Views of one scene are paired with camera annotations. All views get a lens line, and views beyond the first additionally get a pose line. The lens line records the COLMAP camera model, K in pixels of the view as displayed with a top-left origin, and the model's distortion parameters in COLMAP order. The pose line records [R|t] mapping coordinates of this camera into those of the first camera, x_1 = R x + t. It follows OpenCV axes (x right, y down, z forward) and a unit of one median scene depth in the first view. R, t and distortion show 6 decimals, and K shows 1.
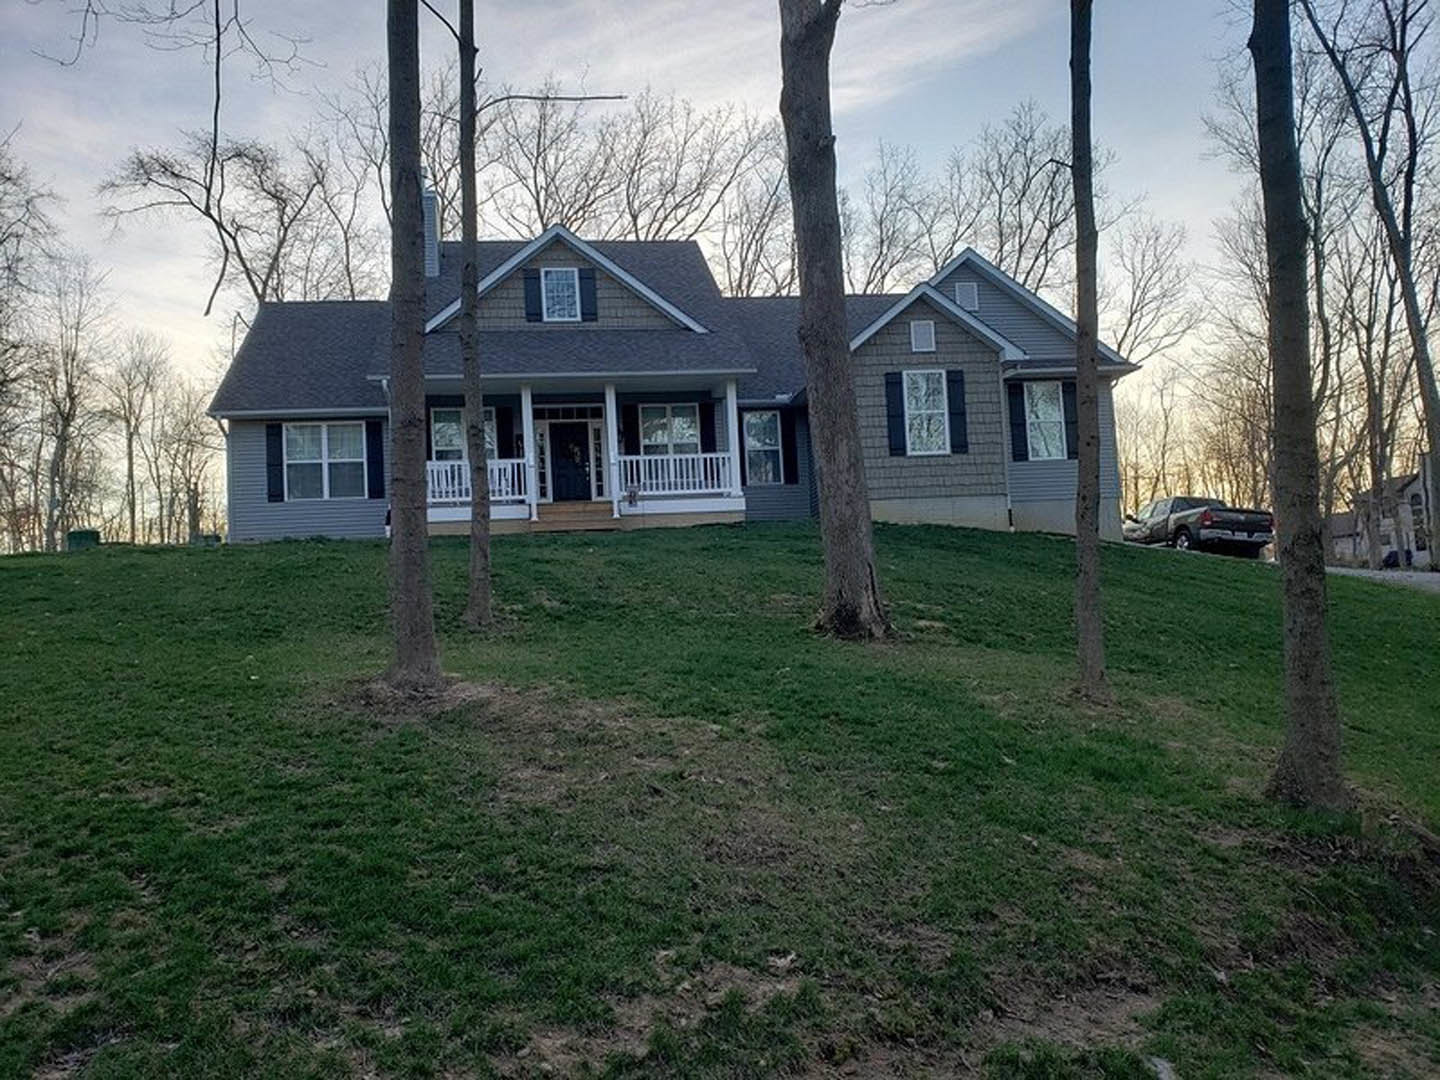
lens RADIAL K [[1071.9, 0, 720.0], [0, 1071.9, 580.5], [0, 0, 1]] dist [0.211294, -0.351118]
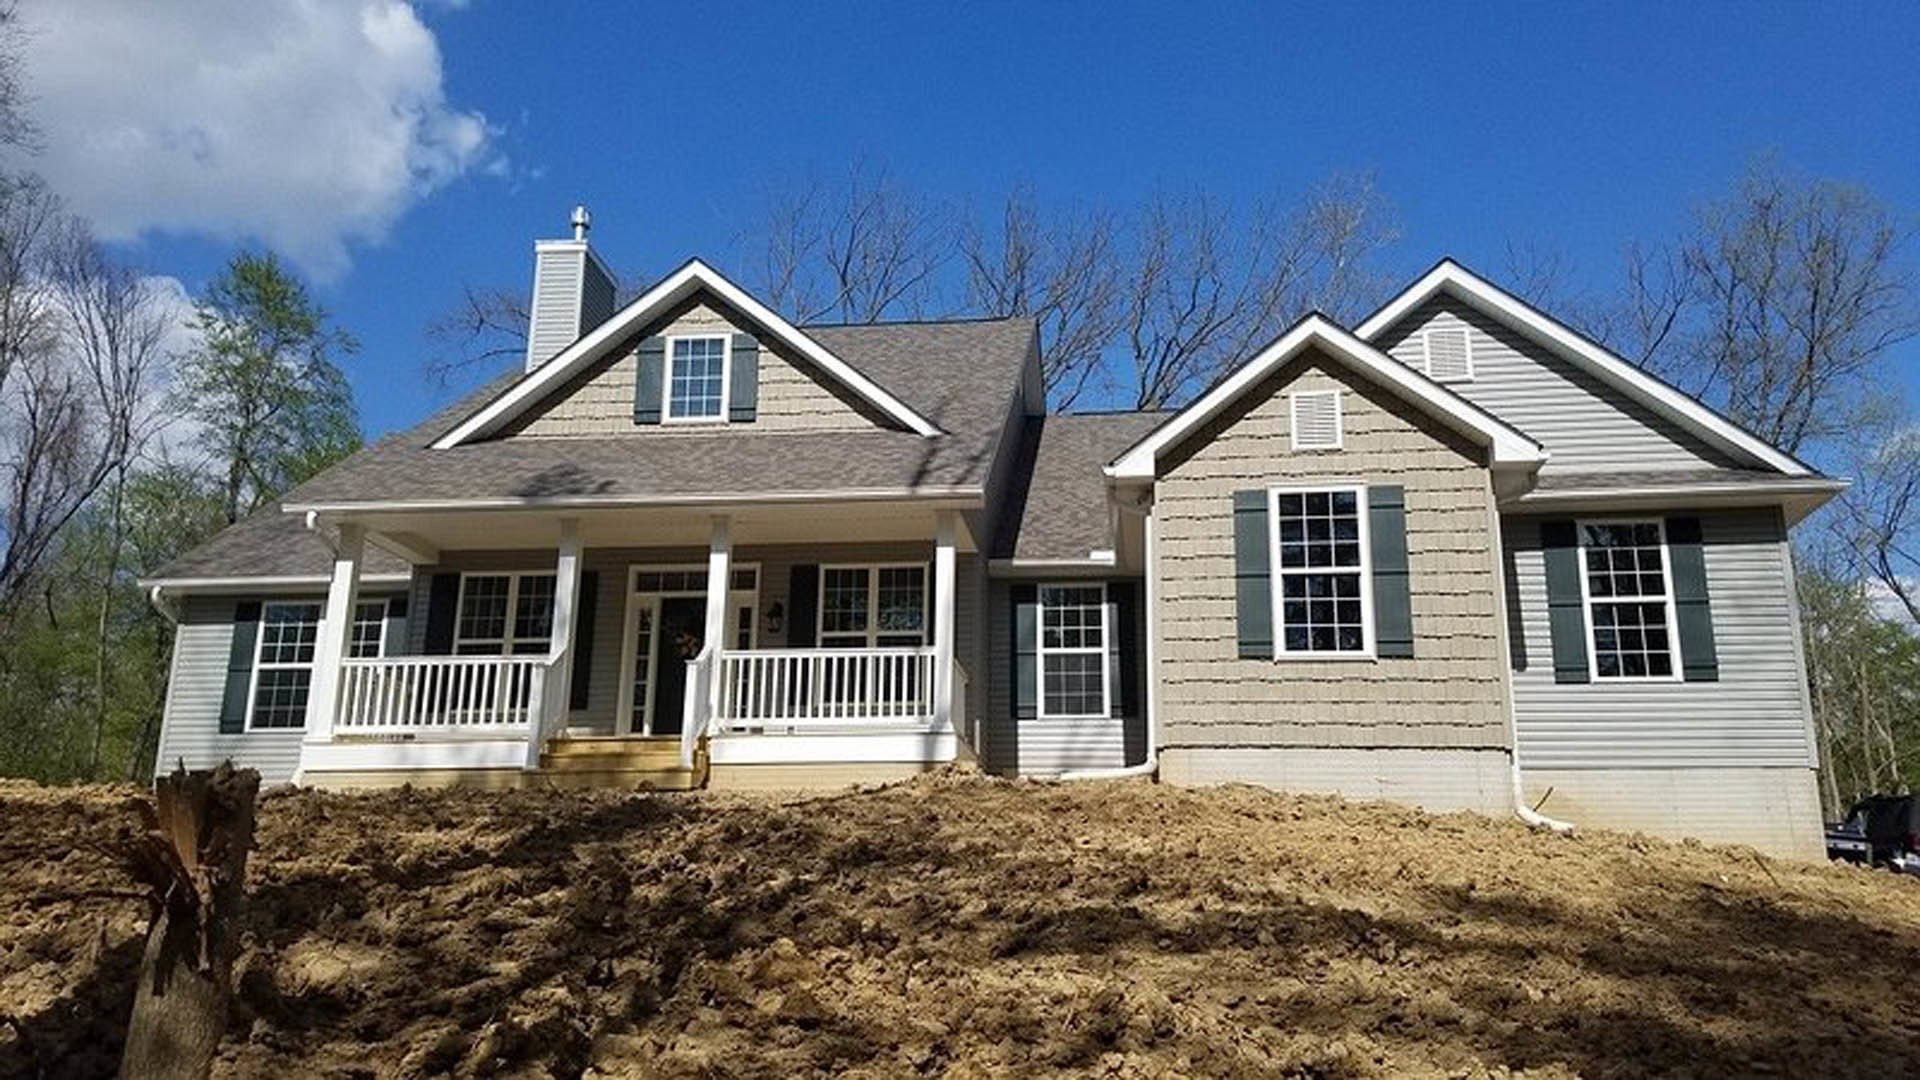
lens RADIAL K [[1417.8, 0, 961.7], [0, 1417.8, 580.6], [0, 0, 1]] dist [0.212160, -0.000611]
pose [[0.970831, -0.000547, -0.239765, 0.172964], [-0.042855, 0.983498, -0.175770, -0.029572], [0.235905, 0.180918, 0.954787, 0.327848]]
